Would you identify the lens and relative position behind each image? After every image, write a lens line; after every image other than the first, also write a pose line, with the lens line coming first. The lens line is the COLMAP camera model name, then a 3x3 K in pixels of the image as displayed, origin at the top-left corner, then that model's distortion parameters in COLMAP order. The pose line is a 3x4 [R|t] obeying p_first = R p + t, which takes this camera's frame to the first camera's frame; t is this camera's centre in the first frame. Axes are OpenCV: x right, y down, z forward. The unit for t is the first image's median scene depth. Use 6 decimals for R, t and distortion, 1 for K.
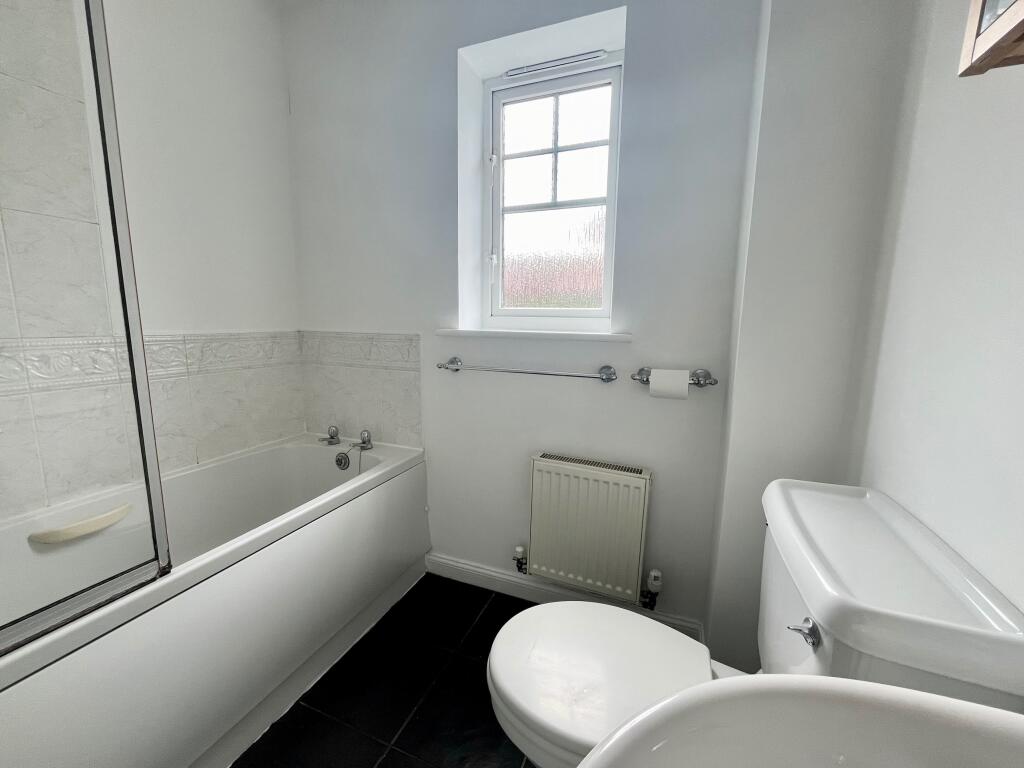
lens RADIAL K [[415.5, 0, 512.1], [0, 415.5, 382.2], [0, 0, 1]] dist [-0.001005, 0.000273]
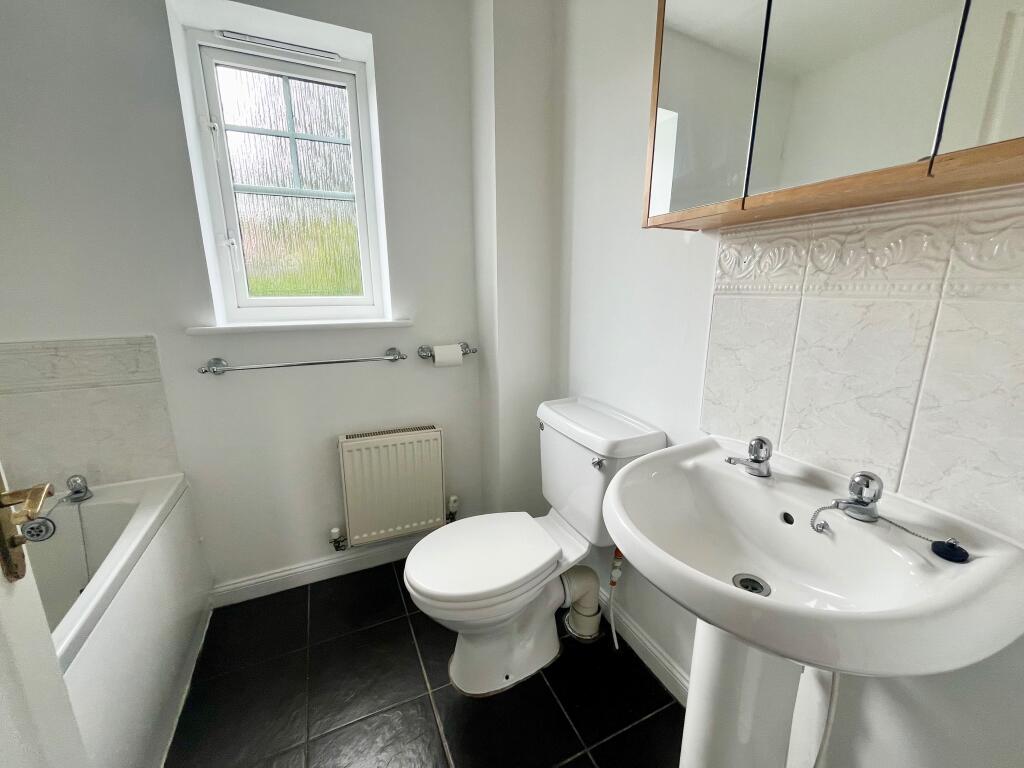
lens RADIAL K [[415.5, 0, 510.7], [0, 415.5, 382.5], [0, 0, 1]] dist [-0.001005, 0.000273]
pose [[0.685654, -0.177413, 0.705977, -0.369481], [0.125687, 0.984132, 0.125246, -0.045710], [-0.716995, 0.002857, 0.697073, -0.059855]]
